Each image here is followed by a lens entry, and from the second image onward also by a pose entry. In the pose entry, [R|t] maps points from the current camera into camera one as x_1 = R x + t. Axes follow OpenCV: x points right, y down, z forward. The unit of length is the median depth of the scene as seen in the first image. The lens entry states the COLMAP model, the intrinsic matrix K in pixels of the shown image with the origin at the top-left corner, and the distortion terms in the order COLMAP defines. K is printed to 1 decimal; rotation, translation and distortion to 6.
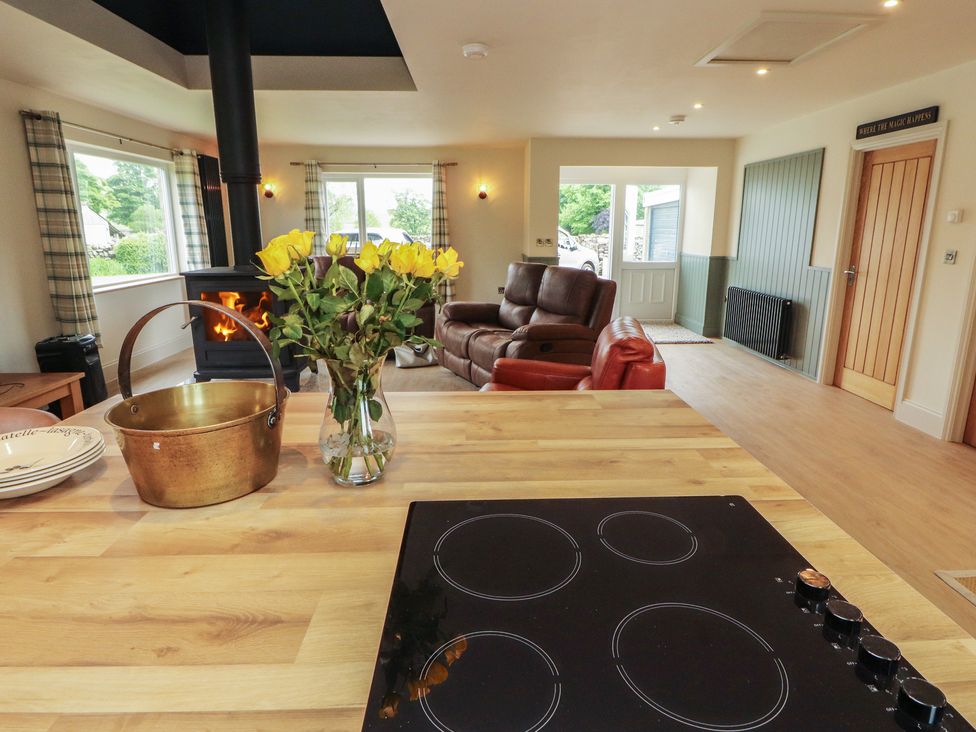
lens RADIAL K [[548.0, 0, 485.5], [0, 548.0, 360.1], [0, 0, 1]] dist [0.005094, -0.022087]
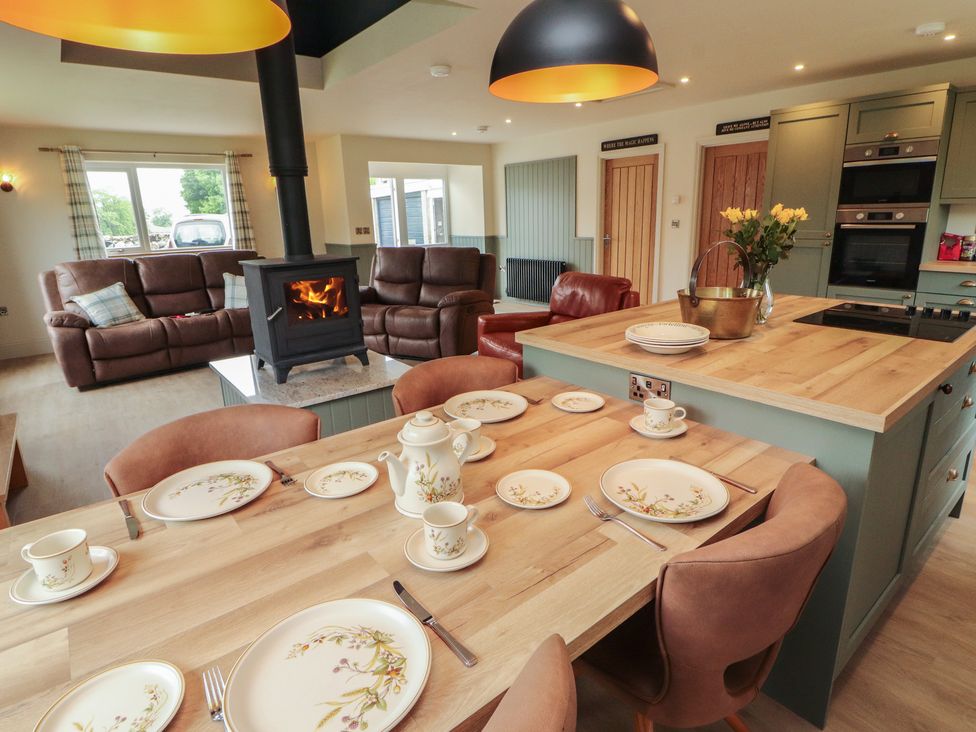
lens RADIAL K [[548.0, 0, 485.5], [0, 548.0, 360.1], [0, 0, 1]] dist [0.005094, -0.022087]
pose [[0.794594, -0.179088, 0.580128, -0.525290], [0.171685, 0.982786, 0.068235, 0.009407], [-0.582362, 0.045380, 0.811662, -0.029996]]
